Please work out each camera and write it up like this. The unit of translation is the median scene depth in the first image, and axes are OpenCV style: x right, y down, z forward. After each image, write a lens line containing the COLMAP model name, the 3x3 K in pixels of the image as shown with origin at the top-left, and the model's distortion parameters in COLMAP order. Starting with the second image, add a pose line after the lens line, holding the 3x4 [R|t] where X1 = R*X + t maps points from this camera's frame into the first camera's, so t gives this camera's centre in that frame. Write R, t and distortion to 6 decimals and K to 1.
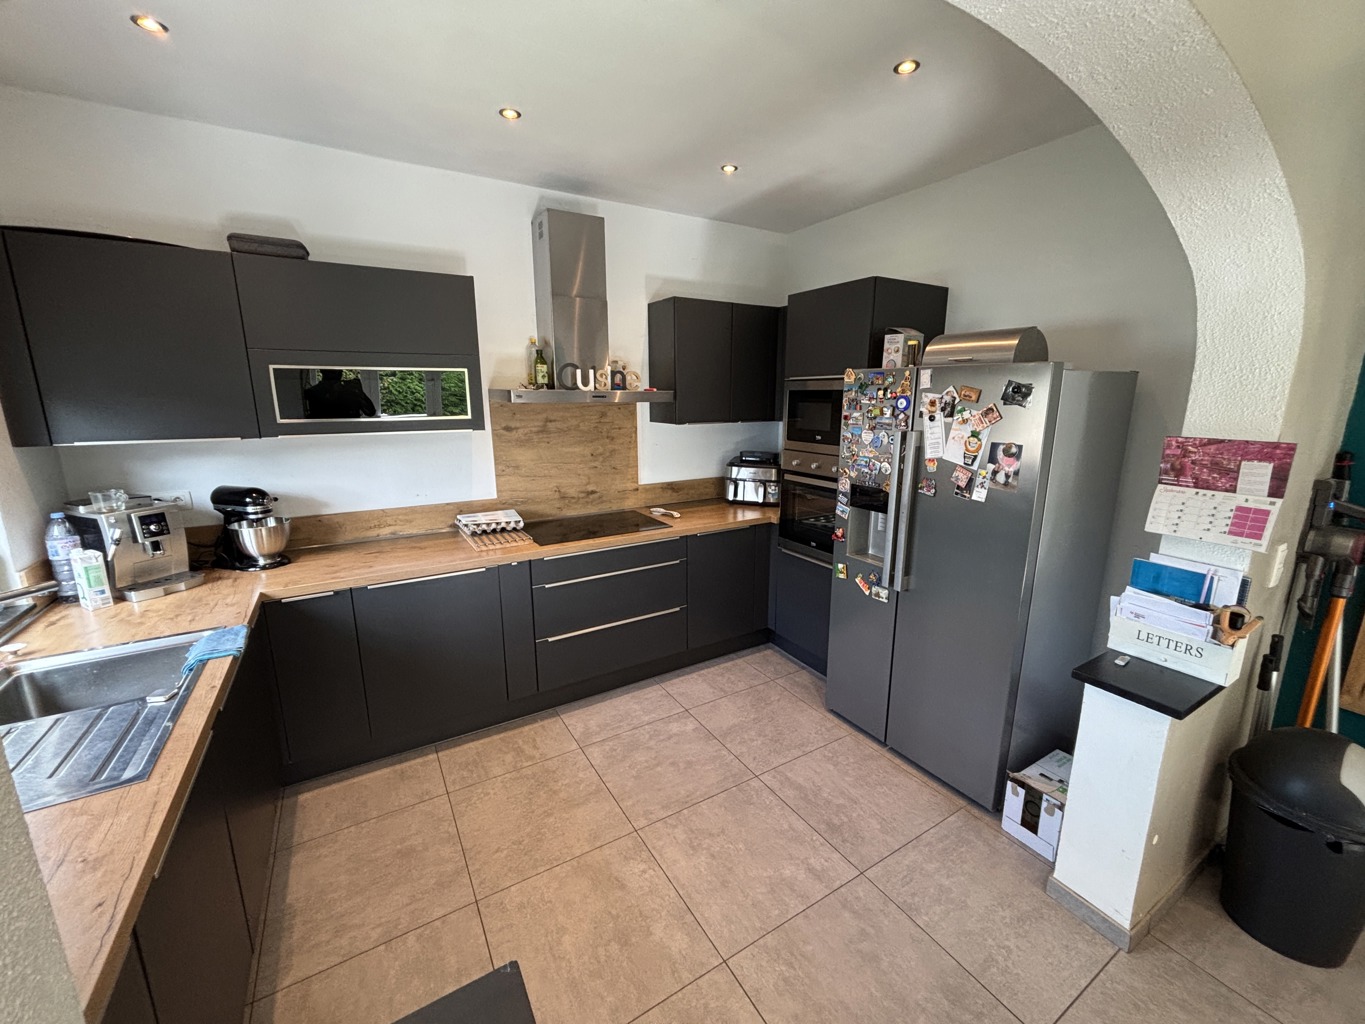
lens RADIAL K [[552.1, 0, 694.1], [0, 552.1, 508.6], [0, 0, 1]] dist [0.007958, -0.001198]
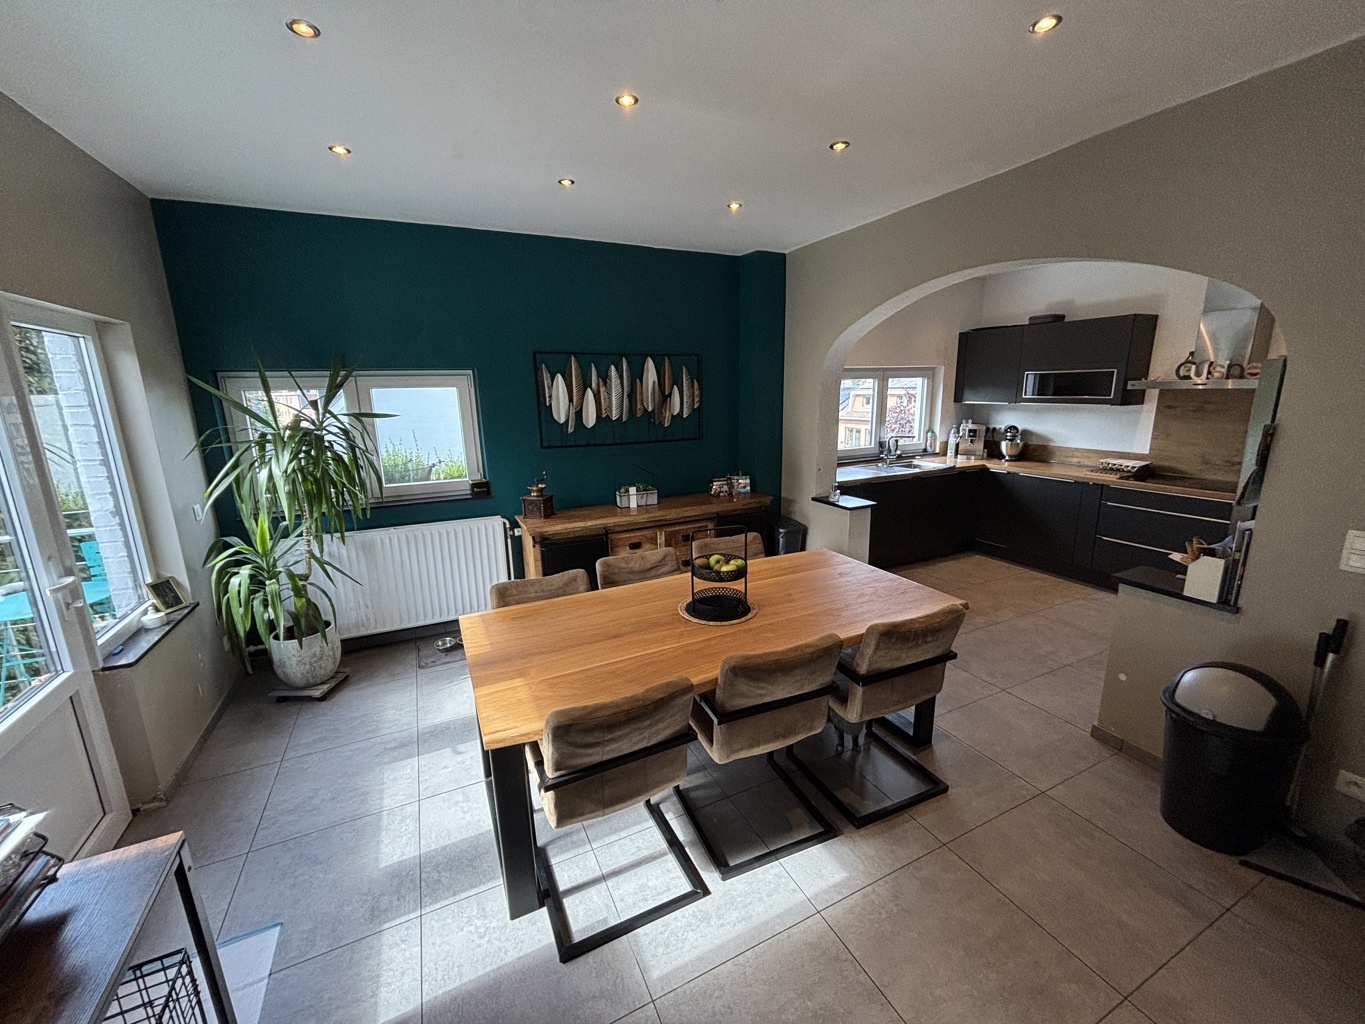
lens RADIAL K [[552.1, 0, 690.0], [0, 552.1, 509.6], [0, 0, 1]] dist [0.007958, -0.001198]
pose [[-0.088634, 0.218928, -0.971707, 1.474301], [-0.190991, 0.953709, 0.232294, 0.016253], [0.977582, 0.206177, -0.042718, -0.127662]]
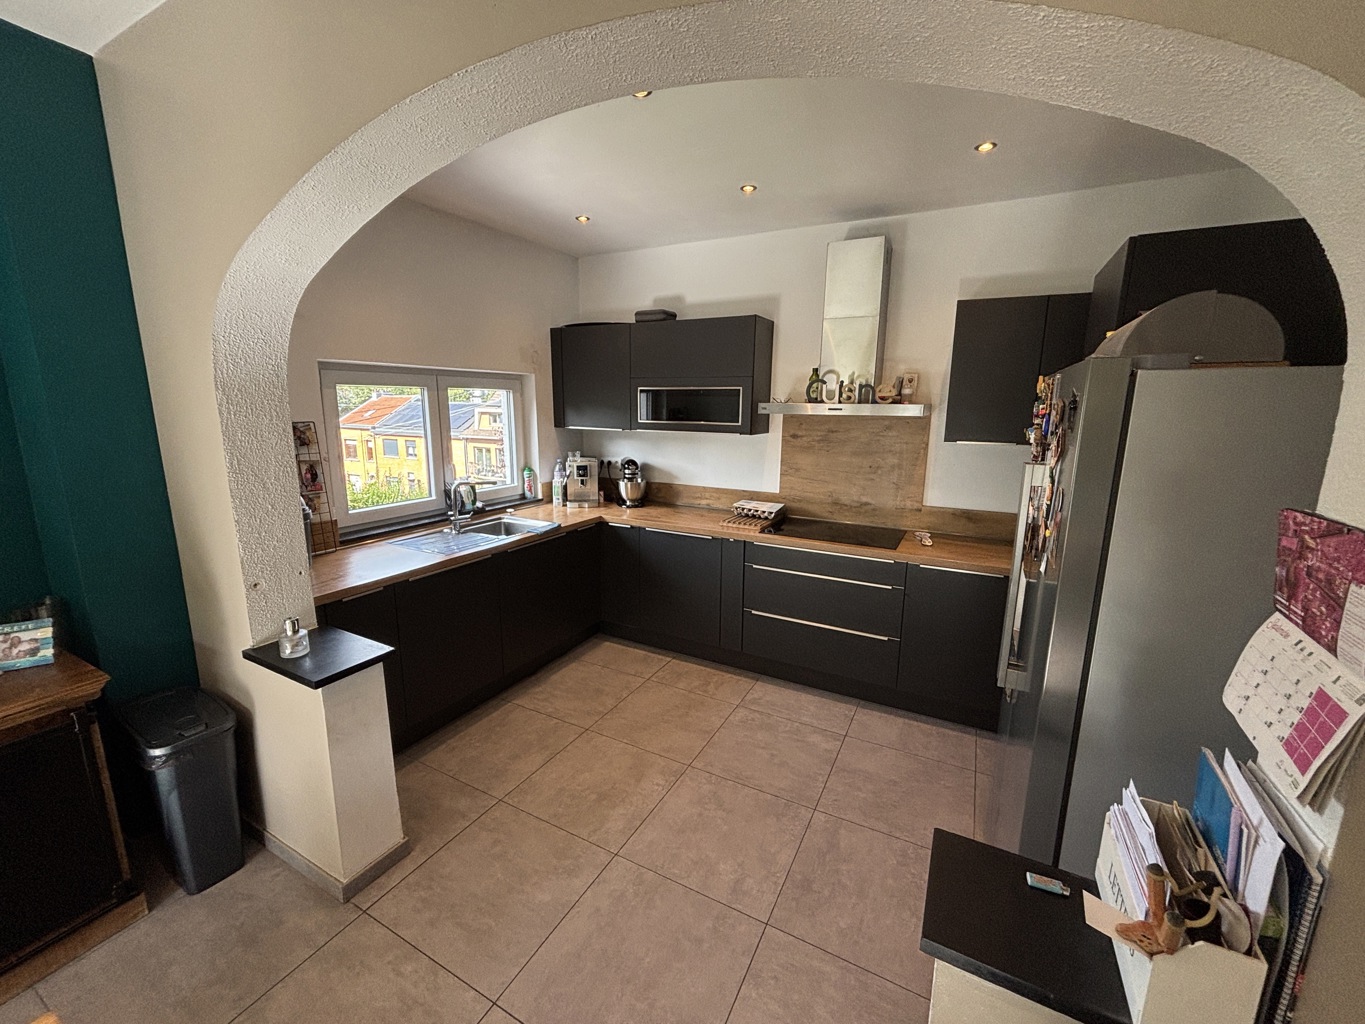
lens RADIAL K [[552.1, 0, 685.0], [0, 552.1, 509.8], [0, 0, 1]] dist [0.007958, -0.001198]
pose [[0.510960, 0.169345, -0.842759, 0.666708], [-0.192460, 0.978051, 0.079844, -0.047486], [0.837783, 0.121400, 0.532337, 0.233193]]
